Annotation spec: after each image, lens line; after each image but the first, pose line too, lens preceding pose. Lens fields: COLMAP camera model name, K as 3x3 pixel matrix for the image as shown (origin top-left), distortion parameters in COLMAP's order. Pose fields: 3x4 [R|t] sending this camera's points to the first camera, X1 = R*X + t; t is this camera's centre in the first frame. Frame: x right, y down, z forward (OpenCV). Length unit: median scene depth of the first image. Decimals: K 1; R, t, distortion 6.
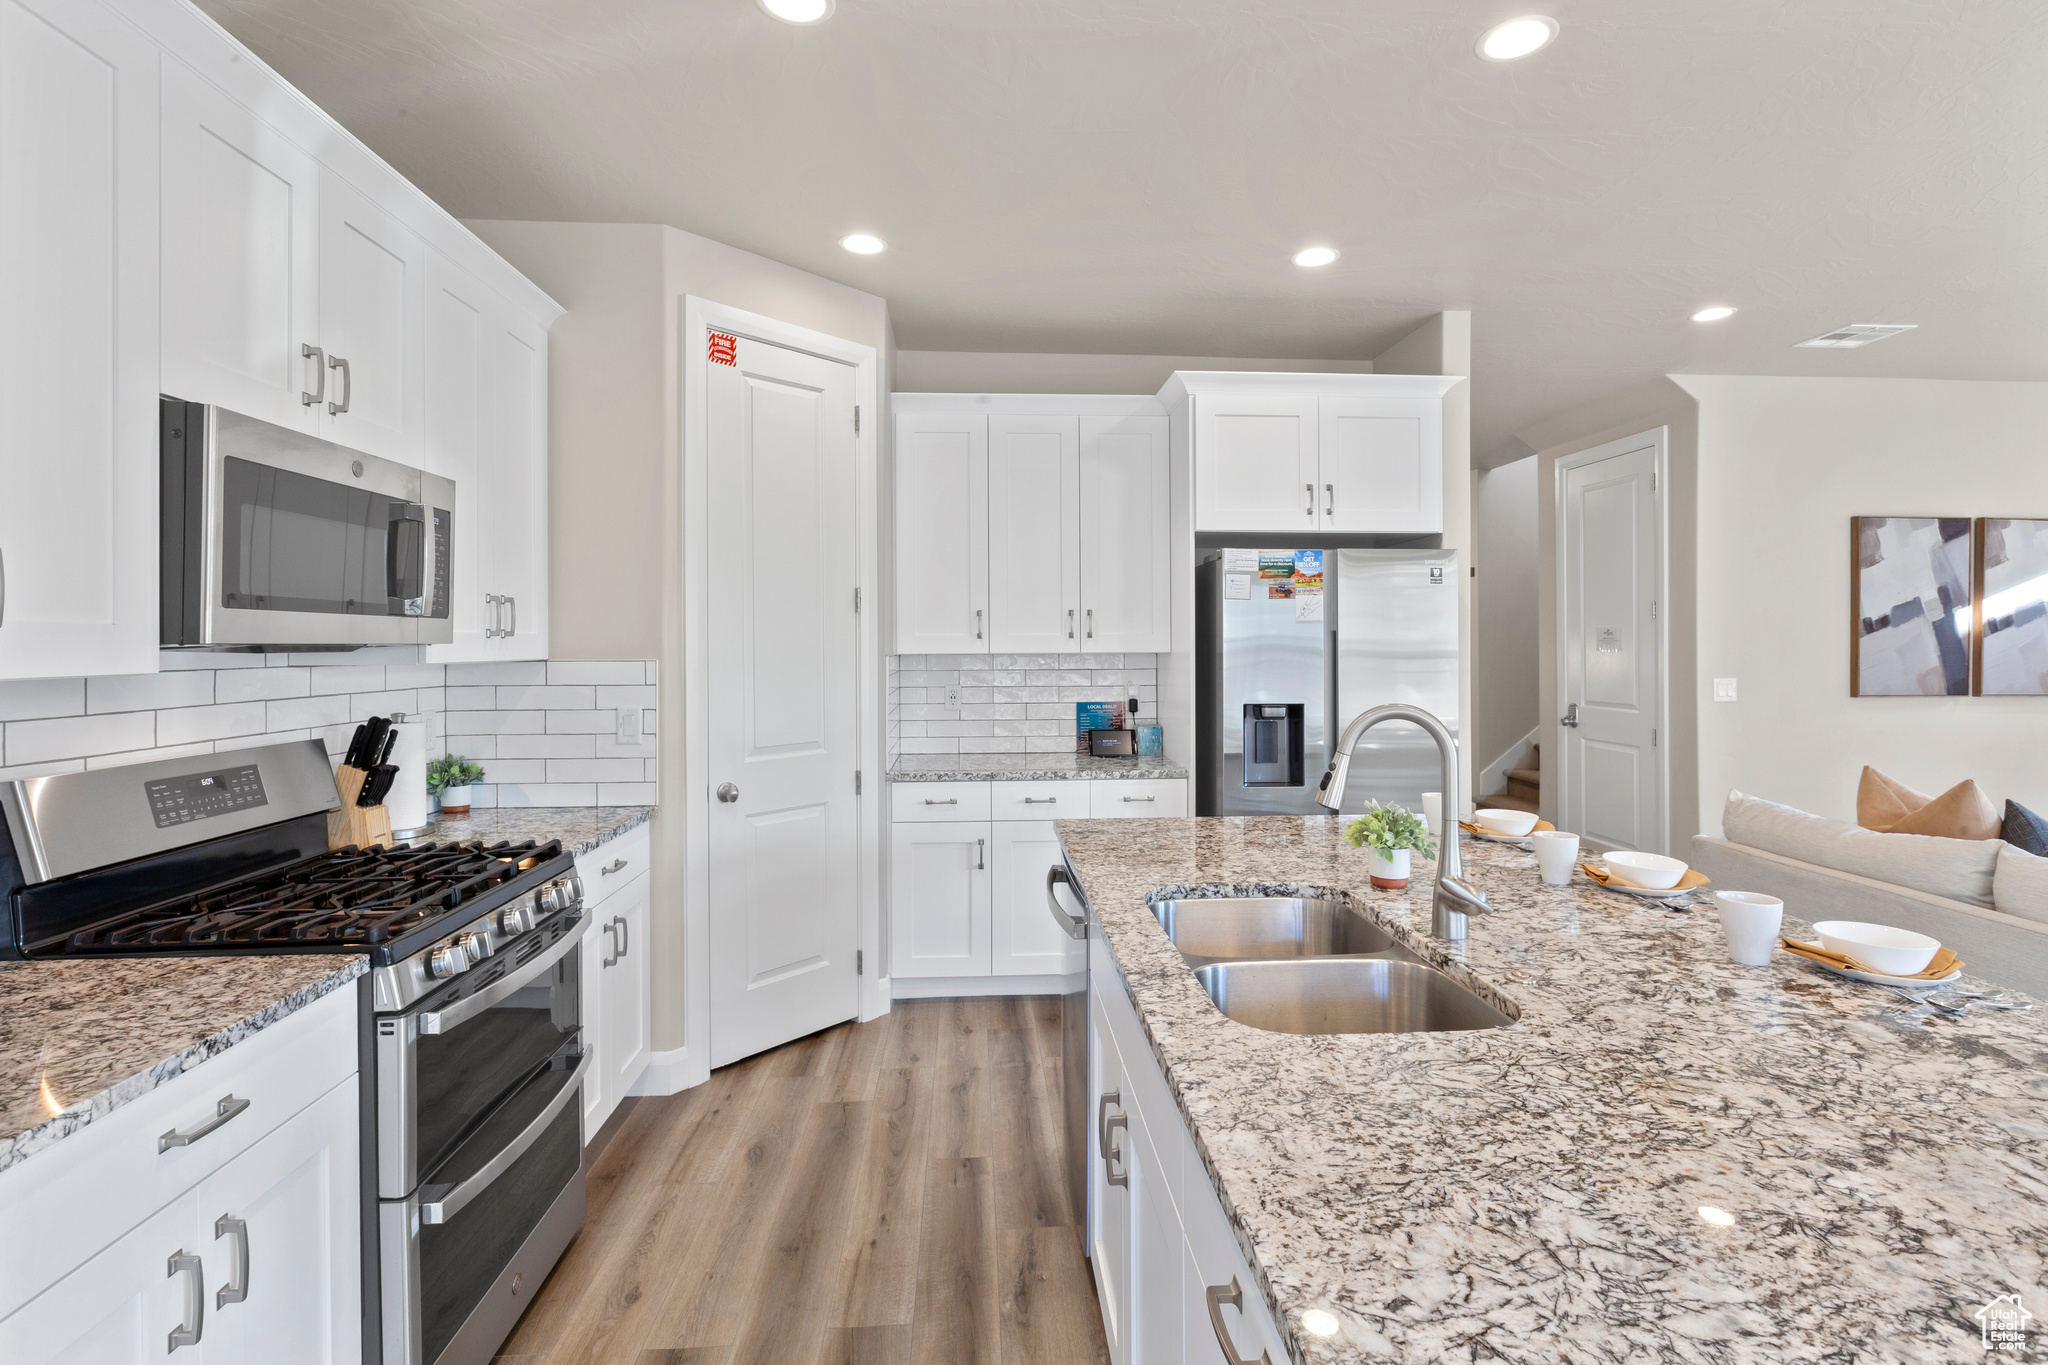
lens RADIAL K [[985.3, 0, 1038.2], [0, 985.3, 646.6], [0, 0, 1]] dist [0.000495, -0.000324]
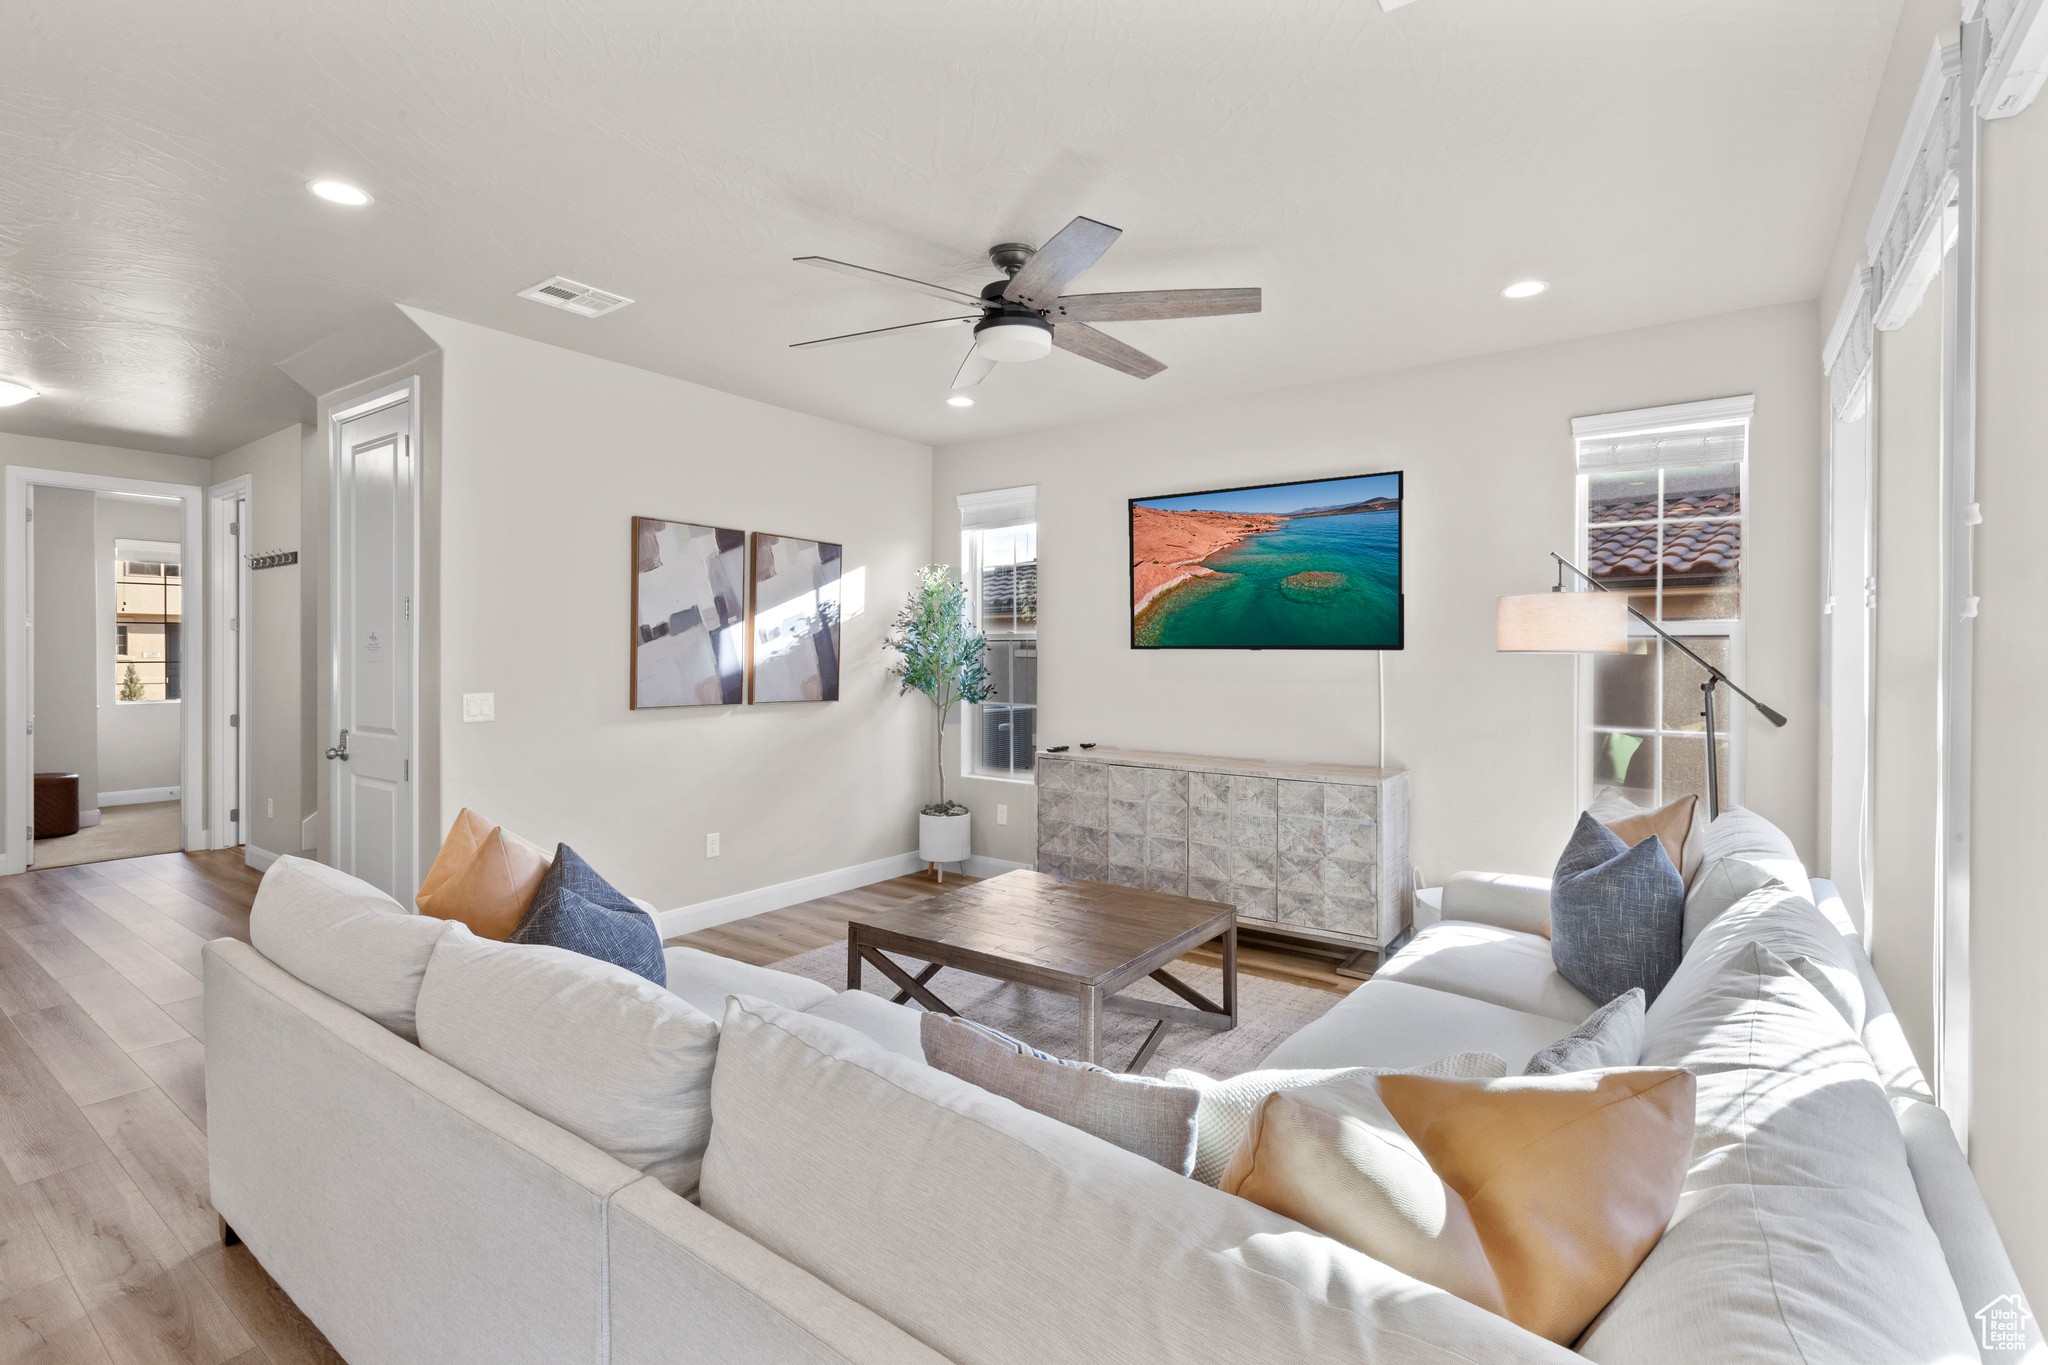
lens RADIAL K [[940.4, 0, 1071.9], [0, 940.4, 658.1], [0, 0, 1]] dist [-0.008825, -0.000211]
pose [[0.624639, 0.003385, 0.780906, 0.395958], [-0.002357, 0.999994, -0.002449, 0.003406], [-0.780910, -0.000311, 0.624644, 0.123015]]
